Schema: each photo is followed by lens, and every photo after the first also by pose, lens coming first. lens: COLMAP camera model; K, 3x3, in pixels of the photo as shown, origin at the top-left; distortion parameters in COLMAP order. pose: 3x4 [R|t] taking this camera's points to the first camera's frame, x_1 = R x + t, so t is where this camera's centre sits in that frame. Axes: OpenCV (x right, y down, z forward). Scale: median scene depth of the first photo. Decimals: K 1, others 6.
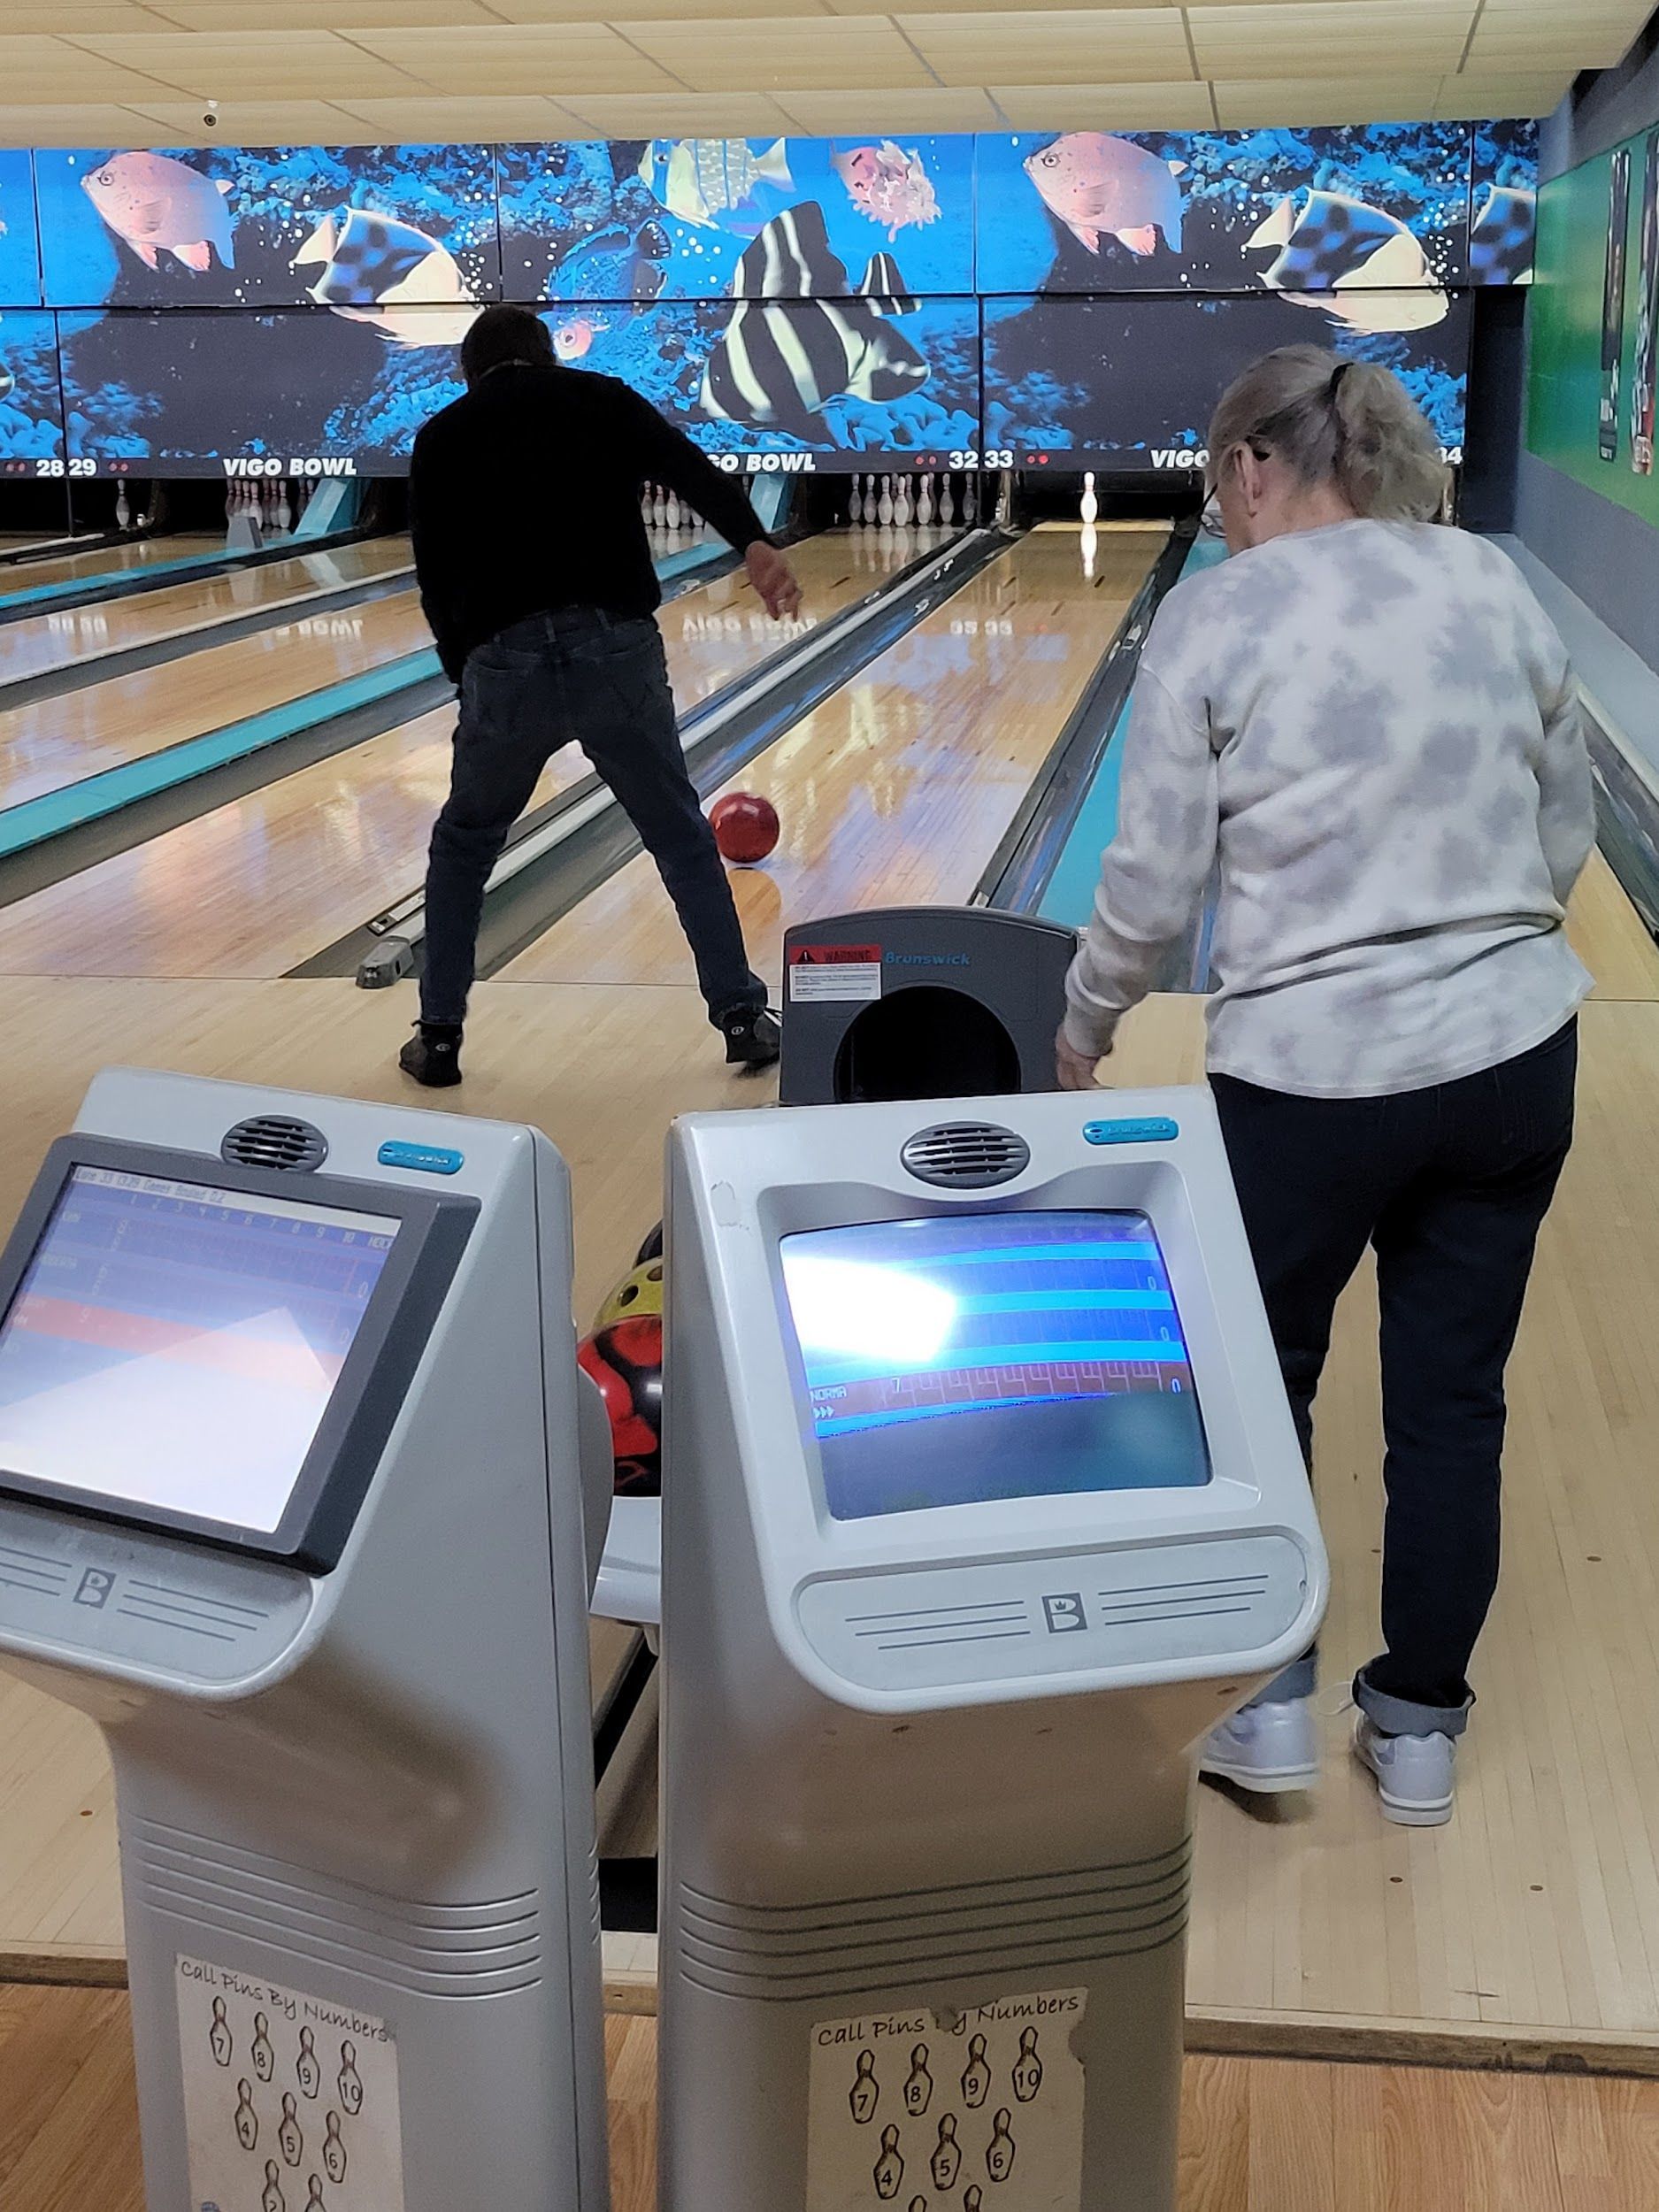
lens RADIAL K [[3245.2, 0, 823.4], [0, 3245.2, 1103.1], [0, 0, 1]] dist [0.020803, 0.000000]
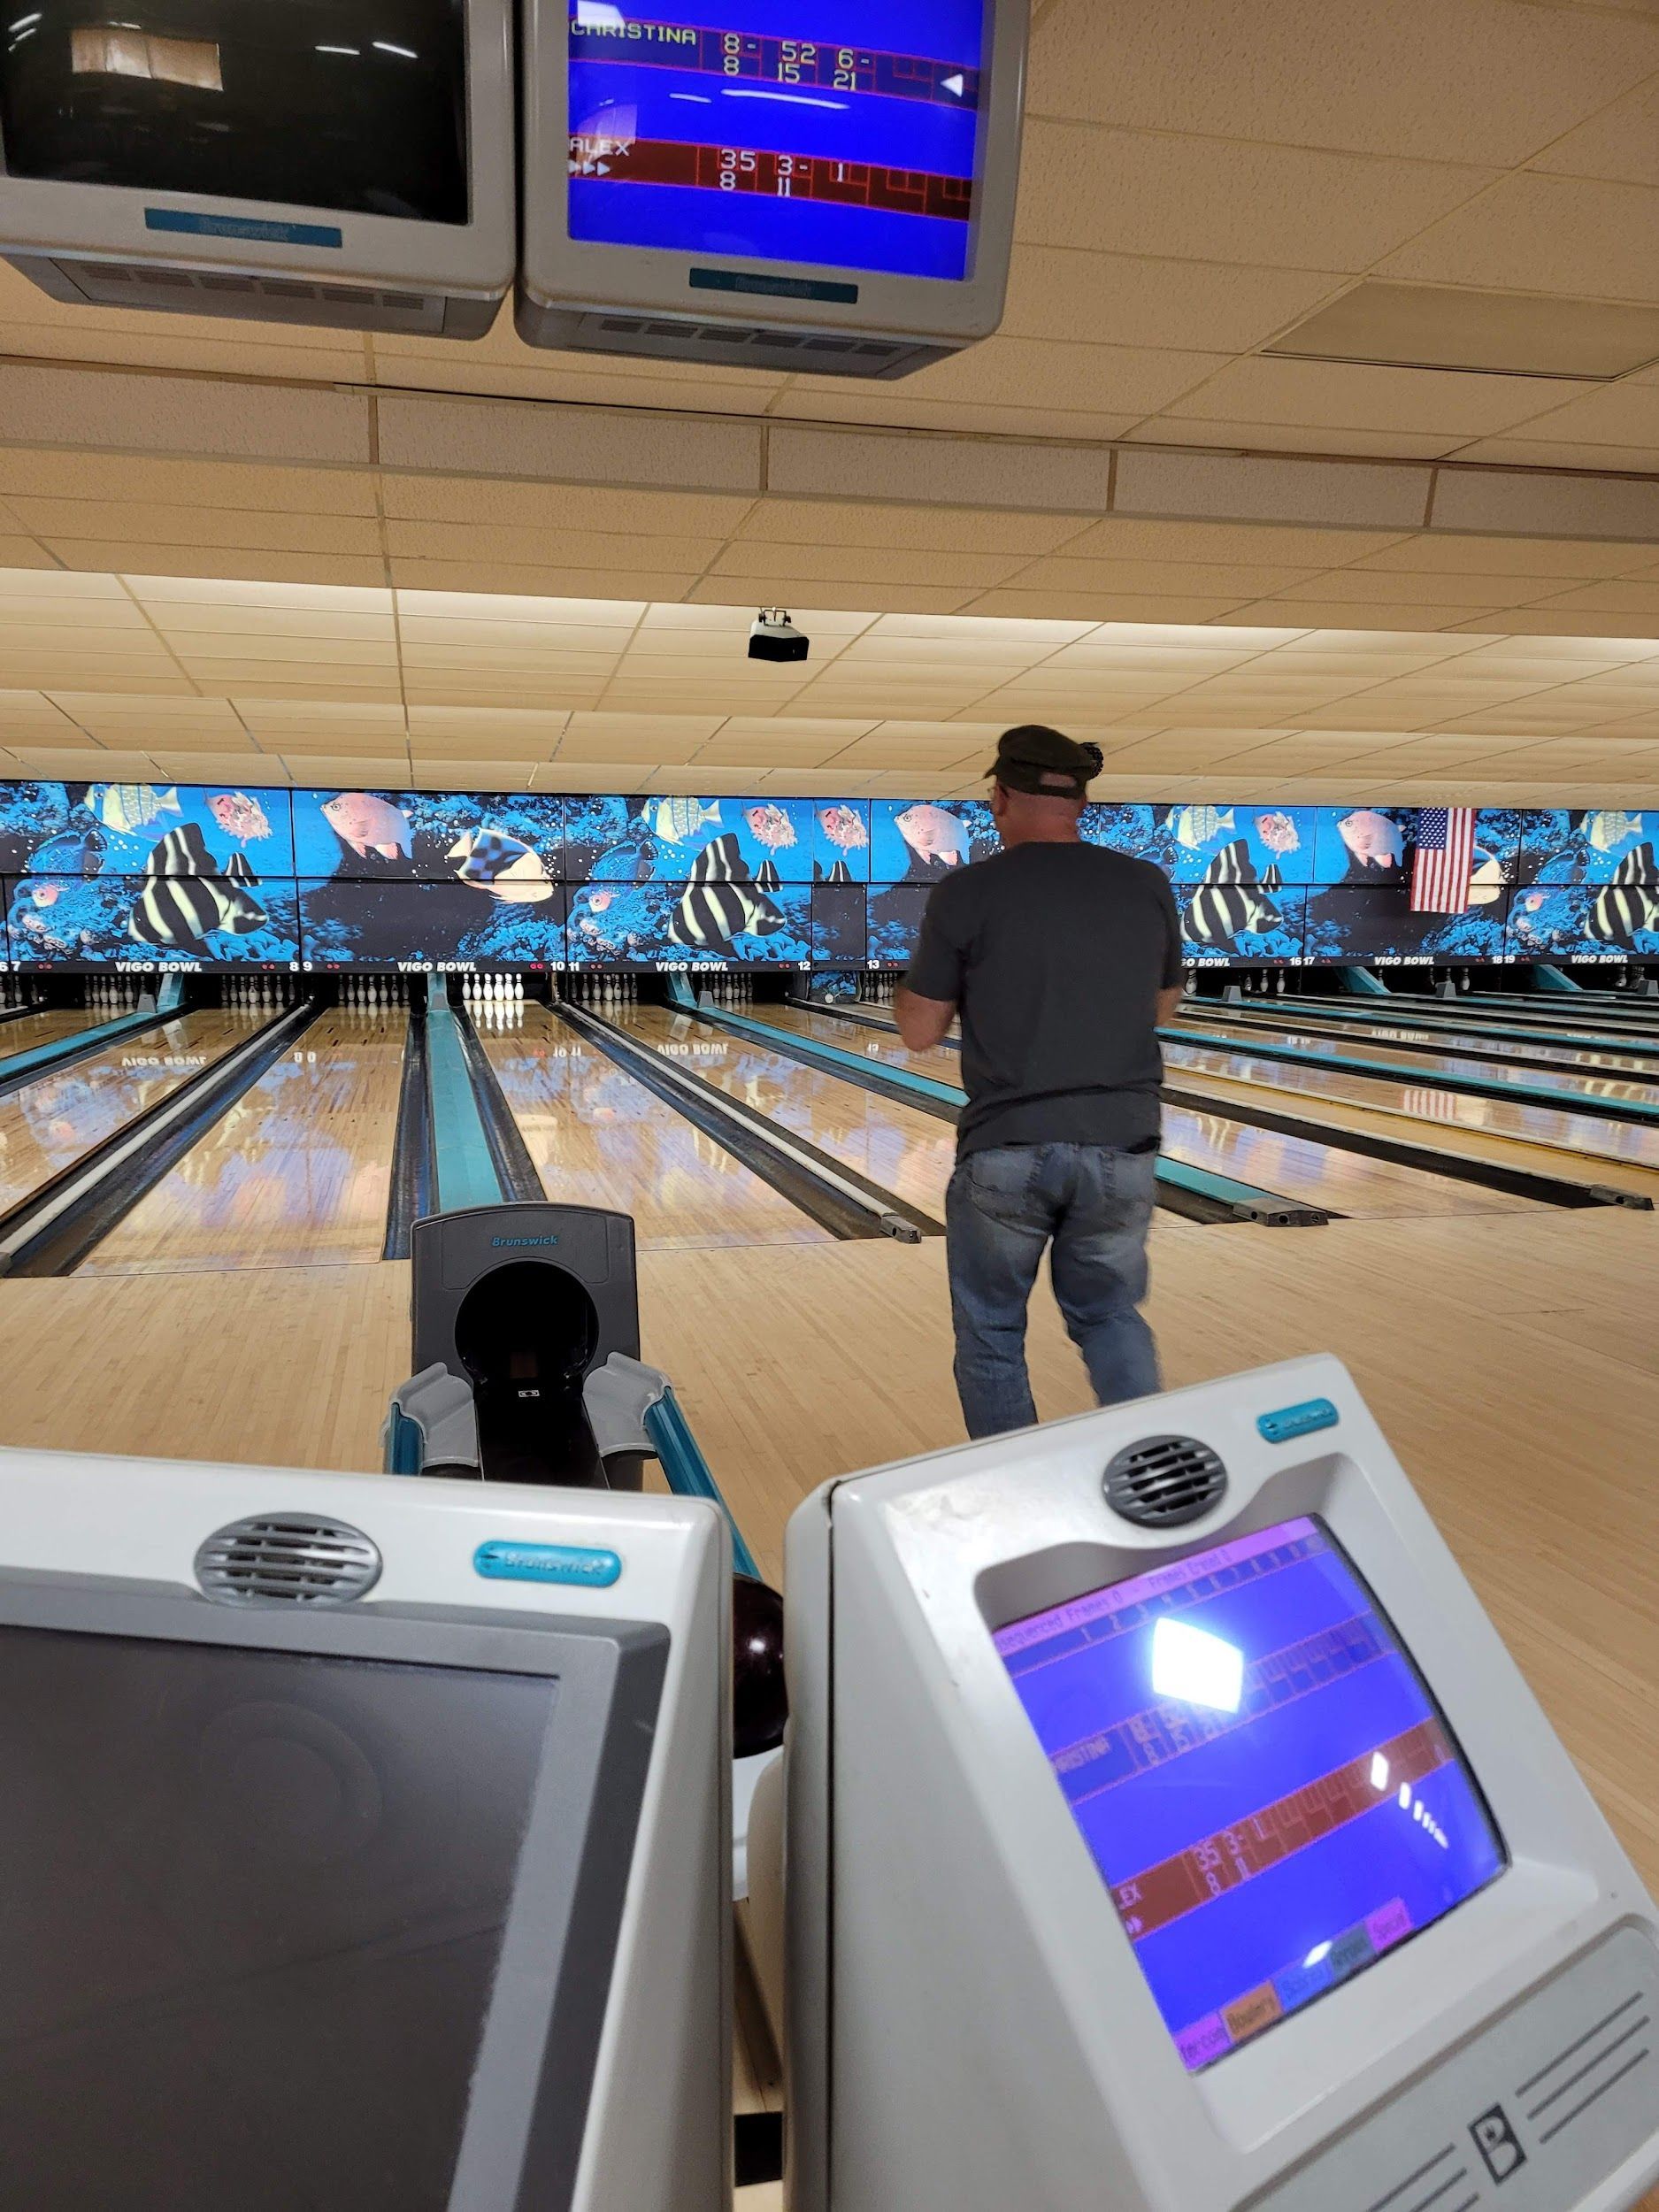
lens RADIAL K [[1710.3, 0, 866.7], [0, 1710.3, 1140.5], [0, 0, 1]] dist [0.075790, -0.017403]
pose [[0.934910, -0.031894, 0.353448, -0.289279], [0.065451, 0.994365, -0.083399, -0.005194], [-0.348796, 0.101104, 0.931729, 0.039186]]
